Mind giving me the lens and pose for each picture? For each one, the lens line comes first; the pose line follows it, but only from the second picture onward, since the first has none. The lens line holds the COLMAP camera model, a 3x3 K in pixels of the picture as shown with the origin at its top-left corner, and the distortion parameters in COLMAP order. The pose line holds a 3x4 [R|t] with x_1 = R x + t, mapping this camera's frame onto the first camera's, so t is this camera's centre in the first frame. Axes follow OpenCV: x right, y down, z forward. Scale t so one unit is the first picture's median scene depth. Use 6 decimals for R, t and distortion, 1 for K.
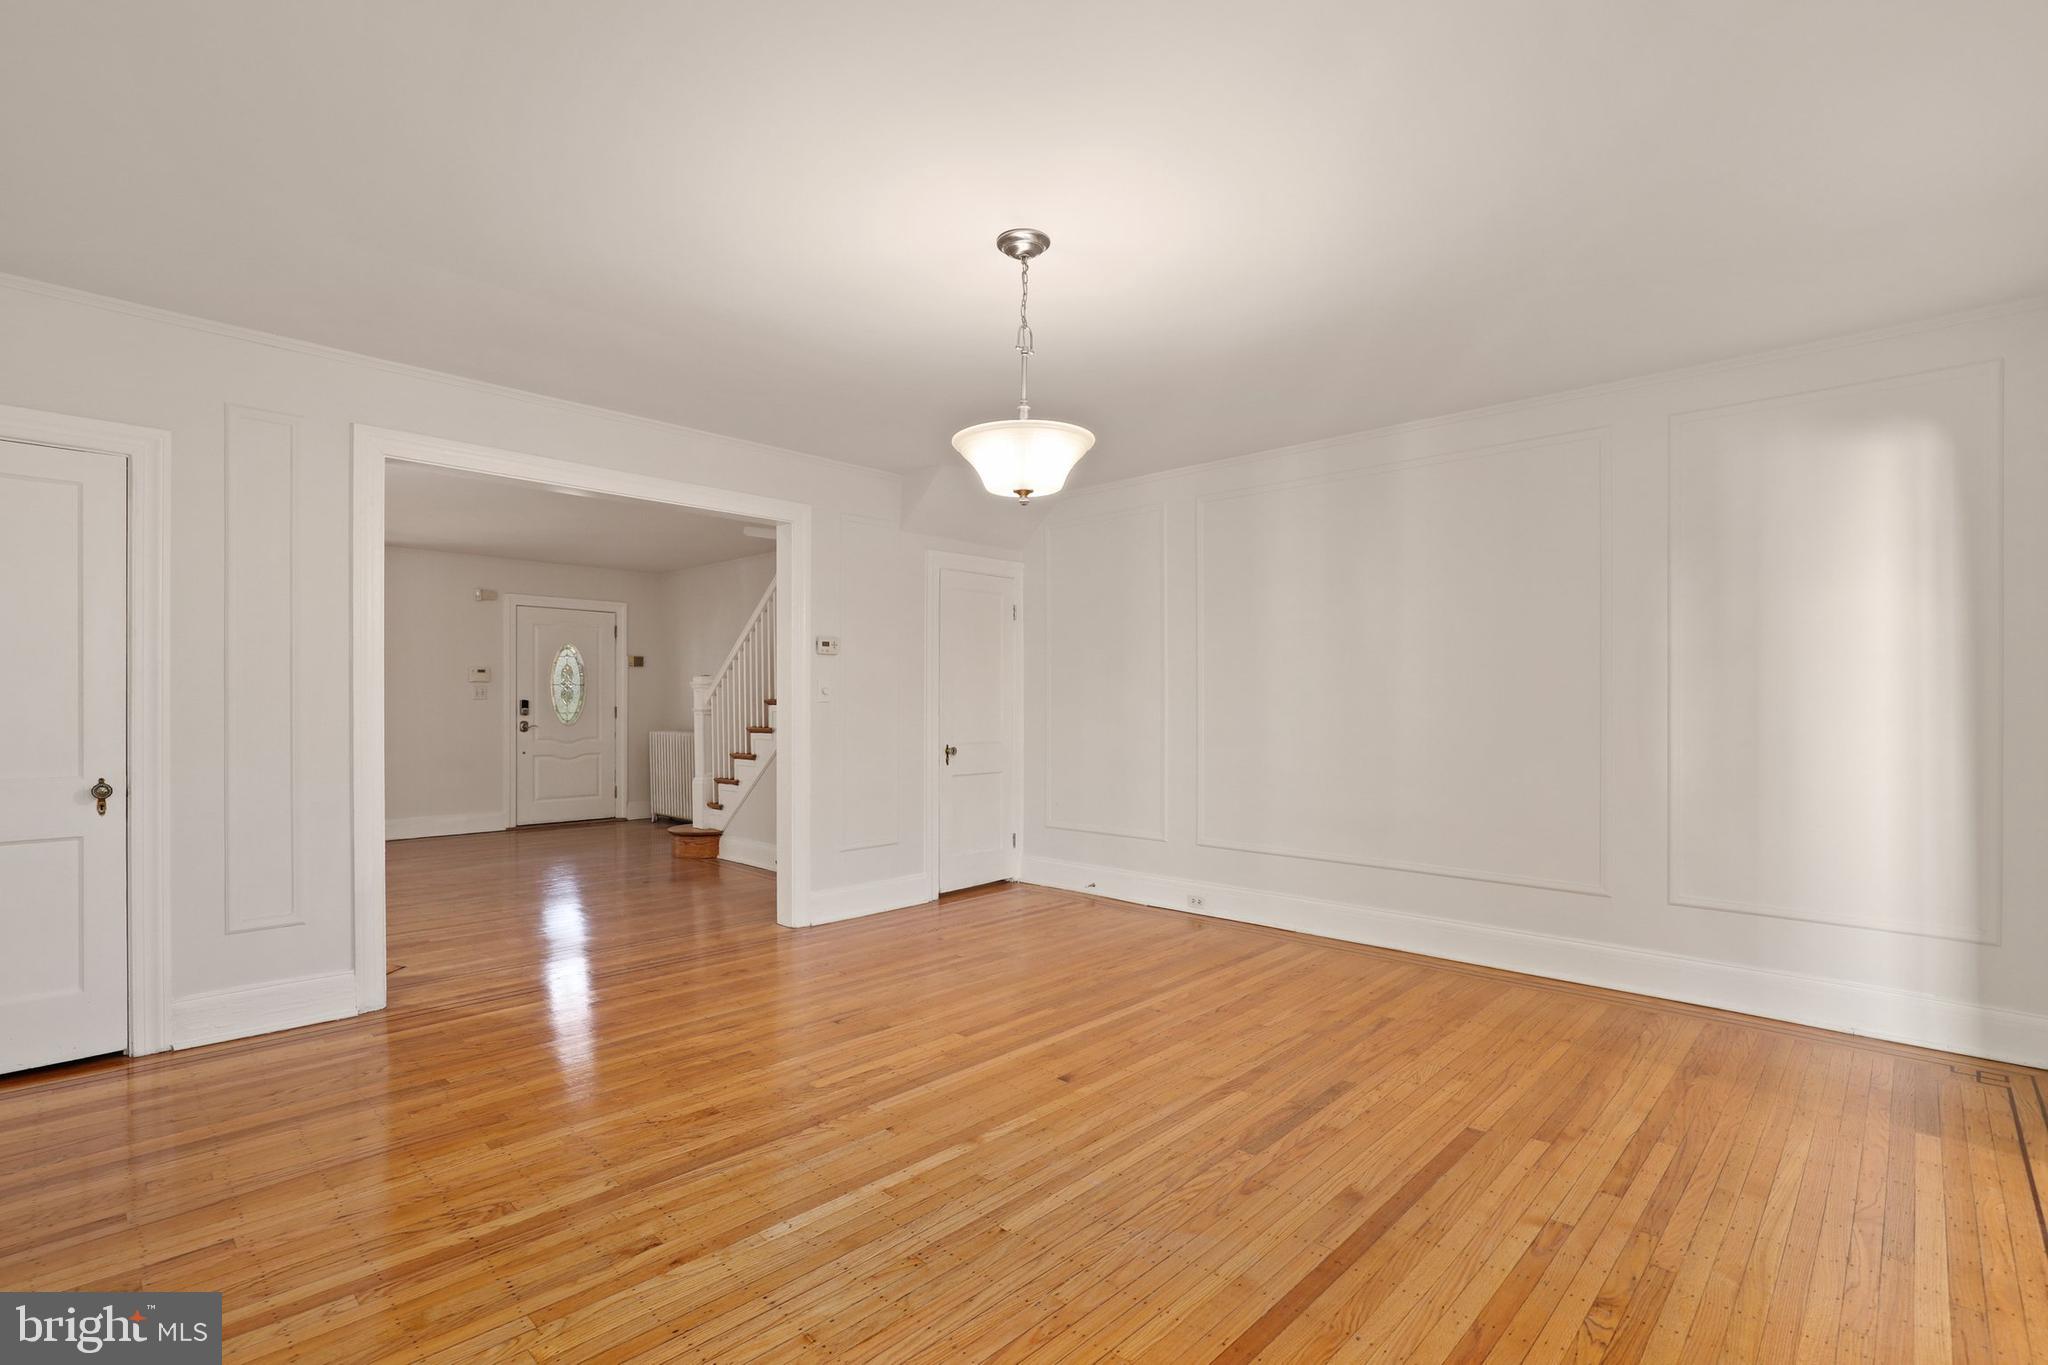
lens RADIAL K [[951.9, 0, 1029.9], [0, 951.9, 716.2], [0, 0, 1]] dist [-0.016324, 0.000858]
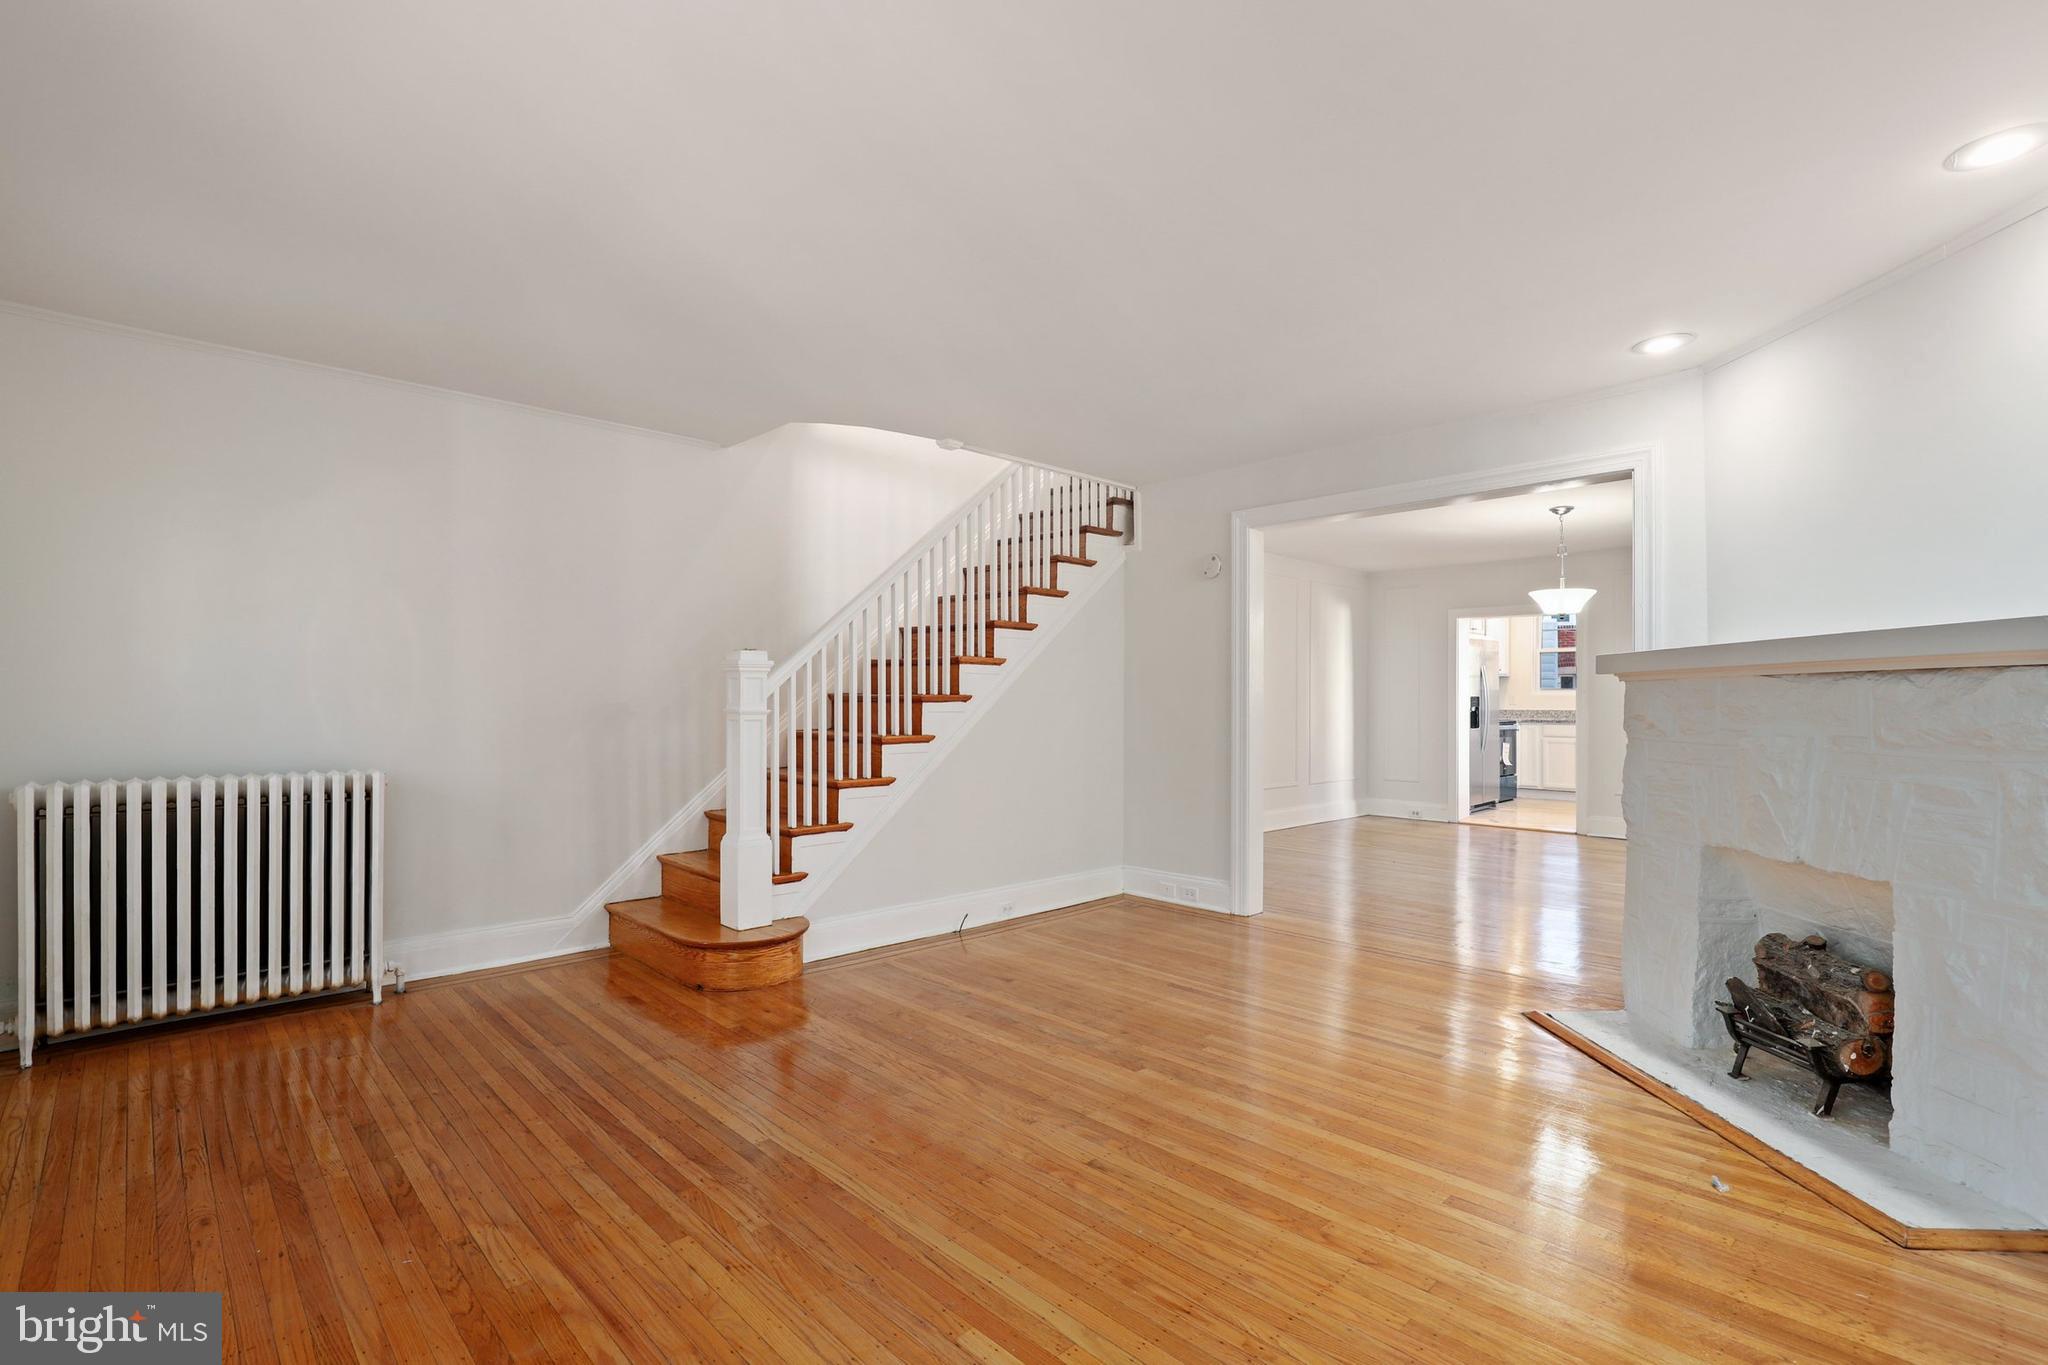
lens RADIAL K [[941.9, 0, 1023.5], [0, 941.9, 703.5], [0, 0, 1]] dist [-0.012035, 0.000991]
pose [[0.049347, -0.003009, 0.998777, -1.637210], [0.012524, 0.999919, 0.002394, -0.020098], [-0.998703, 0.012391, 0.049381, 1.501540]]
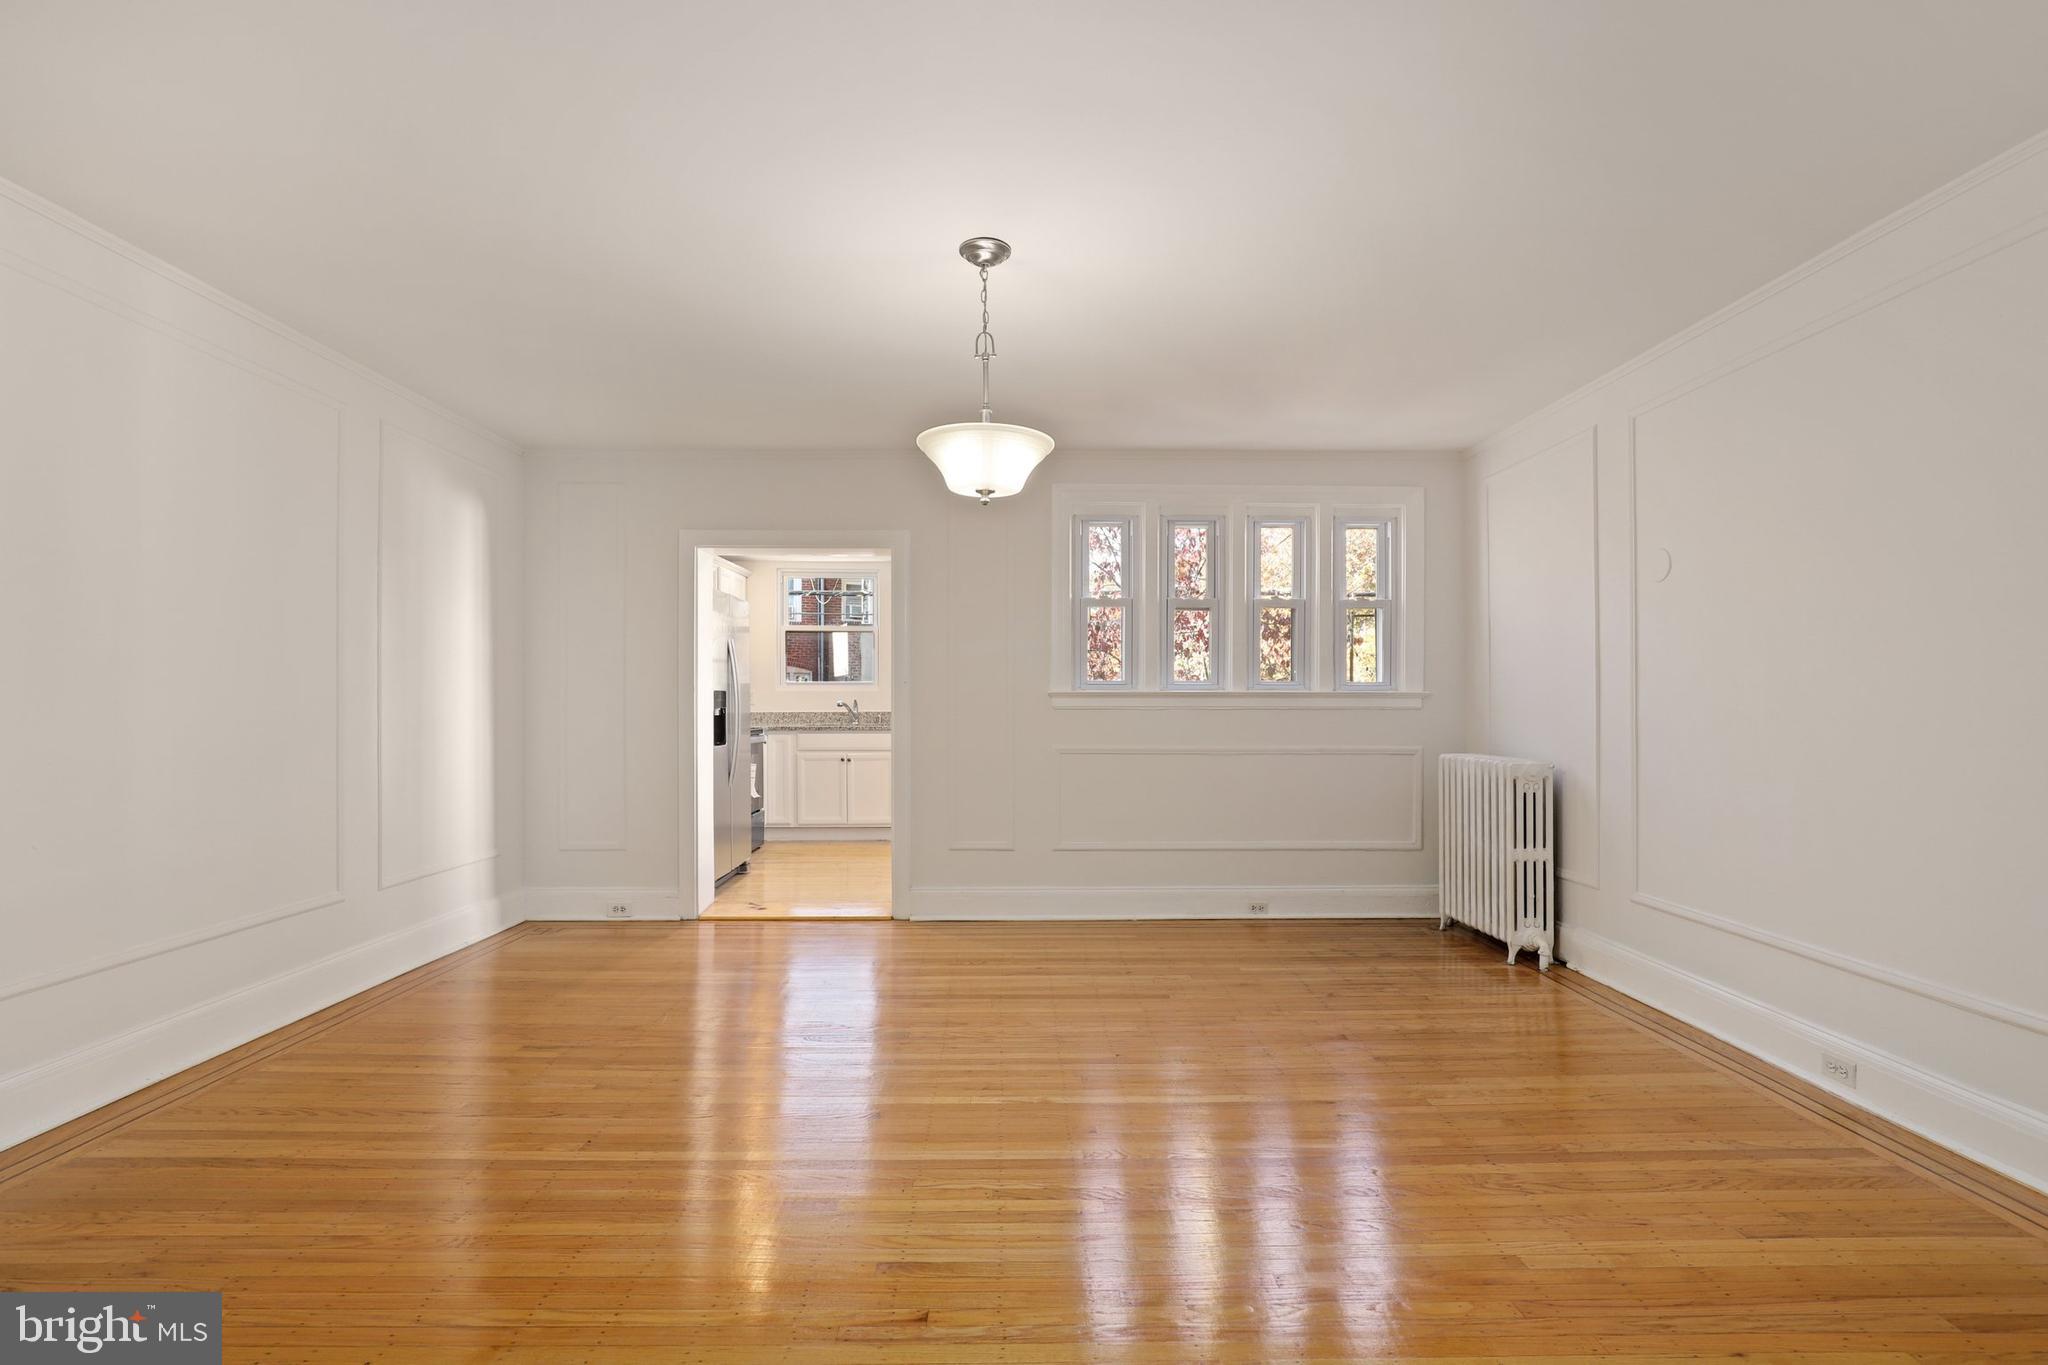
lens RADIAL K [[949.0, 0, 1028.4], [0, 949.0, 709.3], [0, 0, 1]] dist [-0.012904, 0.000351]
pose [[-0.703592, -0.006177, 0.710577, -0.519885], [0.008734, 0.999811, 0.017340, -0.010514], [-0.710550, 0.018407, -0.703406, 1.135553]]
